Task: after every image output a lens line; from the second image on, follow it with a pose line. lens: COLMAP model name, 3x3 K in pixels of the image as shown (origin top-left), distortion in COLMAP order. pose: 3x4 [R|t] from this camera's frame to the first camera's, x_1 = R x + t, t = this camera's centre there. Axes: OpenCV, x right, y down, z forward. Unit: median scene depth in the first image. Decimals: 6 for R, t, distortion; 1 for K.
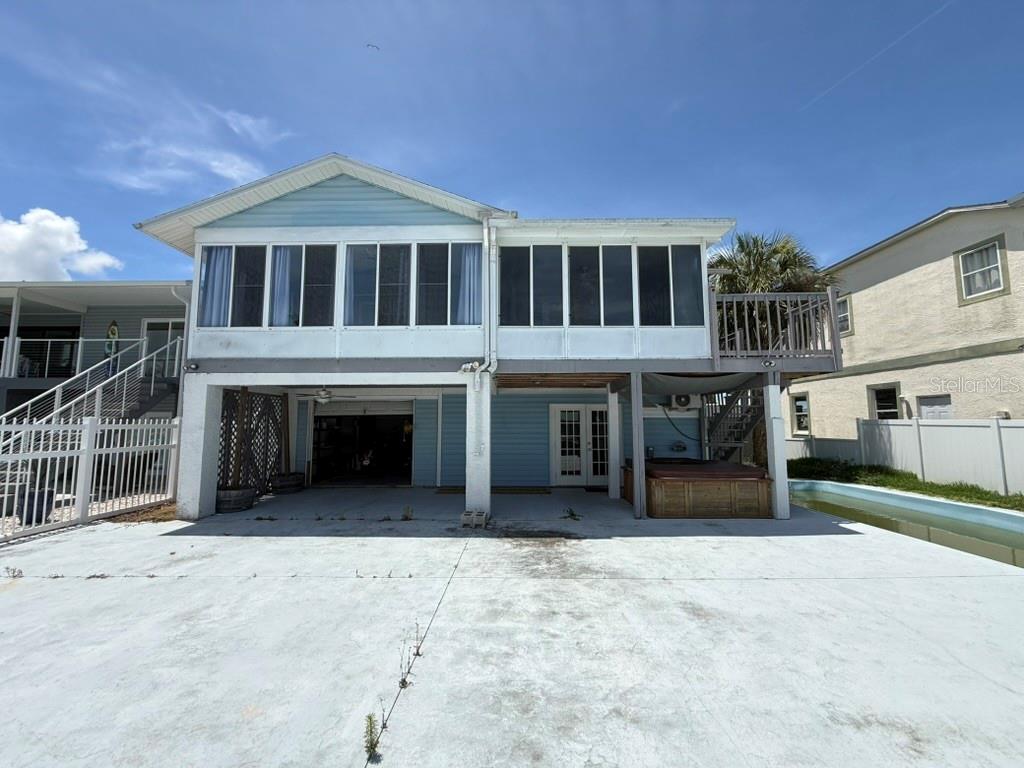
lens RADIAL K [[401.7, 0, 512.1], [0, 401.7, 383.1], [0, 0, 1]] dist [-0.001660, 0.000164]
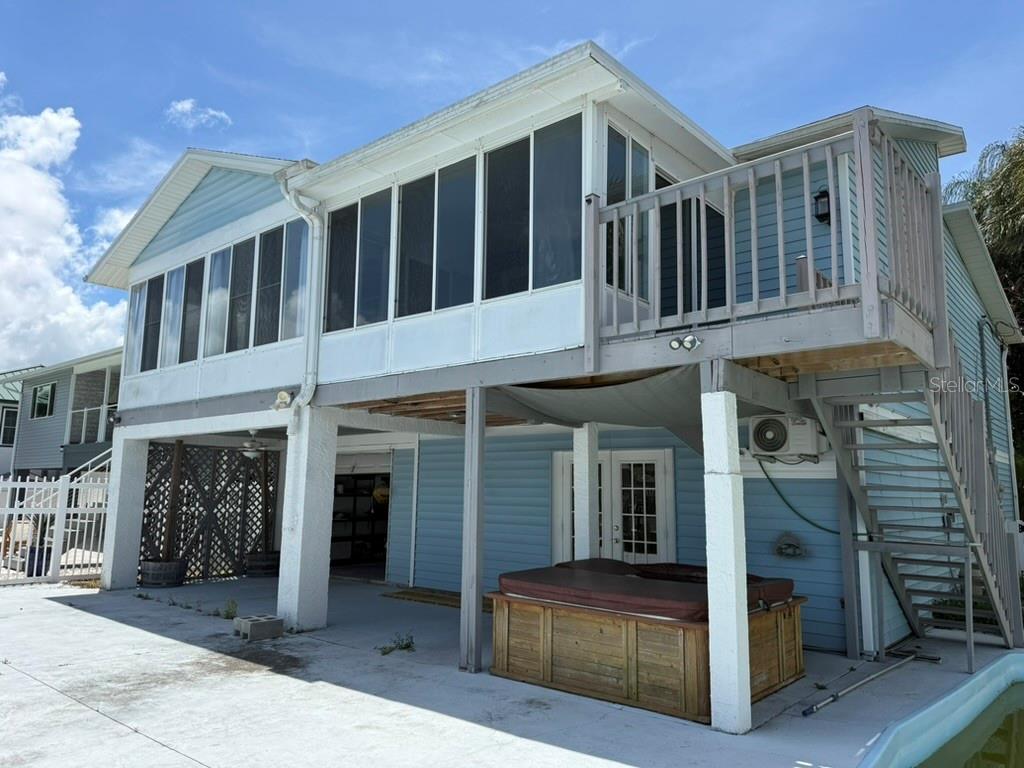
lens RADIAL K [[729.0, 0, 510.3], [0, 729.0, 385.2], [0, 0, 1]] dist [0.001666, -0.004230]
pose [[0.766192, -0.079724, -0.637647, 0.947294], [0.046489, 0.996551, -0.068736, 0.036765], [0.640927, 0.023021, 0.767256, 0.288974]]
